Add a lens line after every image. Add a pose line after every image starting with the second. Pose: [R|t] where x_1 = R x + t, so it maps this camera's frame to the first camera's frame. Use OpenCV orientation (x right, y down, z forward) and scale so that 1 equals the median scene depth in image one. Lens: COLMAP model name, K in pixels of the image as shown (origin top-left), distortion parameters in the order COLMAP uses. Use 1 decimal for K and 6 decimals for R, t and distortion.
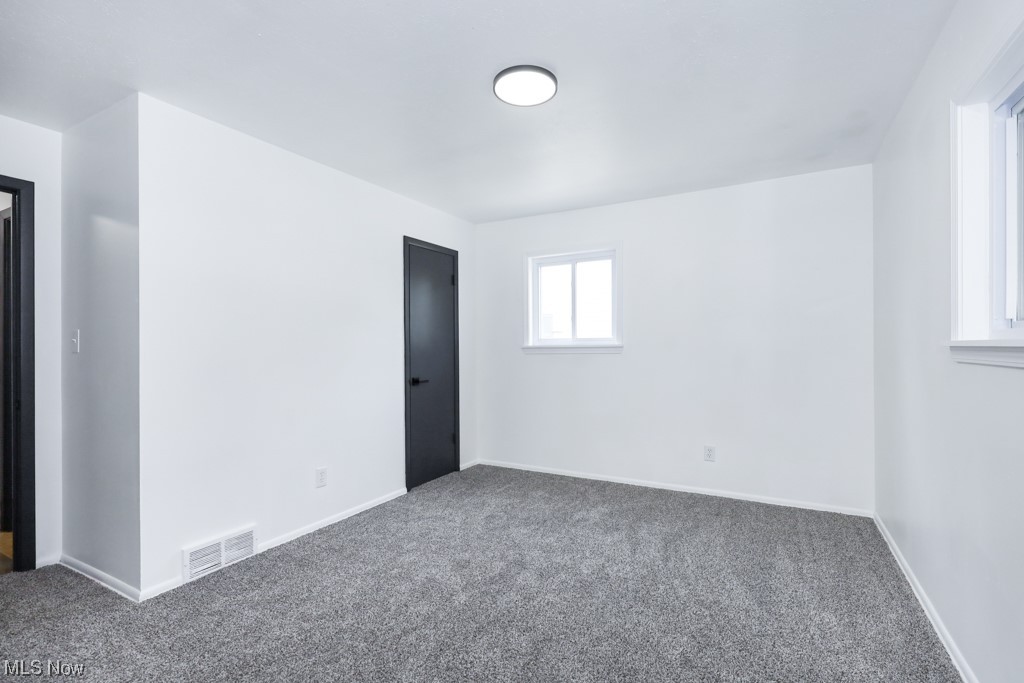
lens RADIAL K [[463.1, 0, 511.4], [0, 463.1, 346.0], [0, 0, 1]] dist [0.003620, 0.000179]
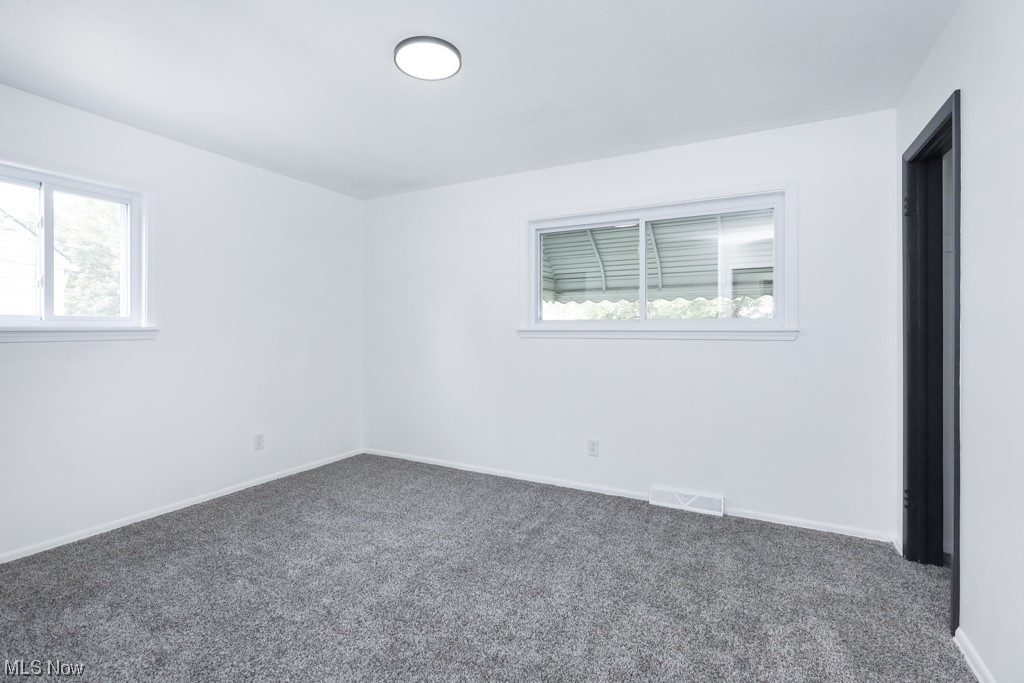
lens RADIAL K [[463.1, 0, 511.4], [0, 463.1, 346.0], [0, 0, 1]] dist [0.003620, 0.000179]
pose [[-0.005703, -0.031078, 0.999501, -0.509991], [-0.003492, 0.999511, 0.031058, 0.000003], [-0.999978, -0.003313, -0.005809, 0.451654]]
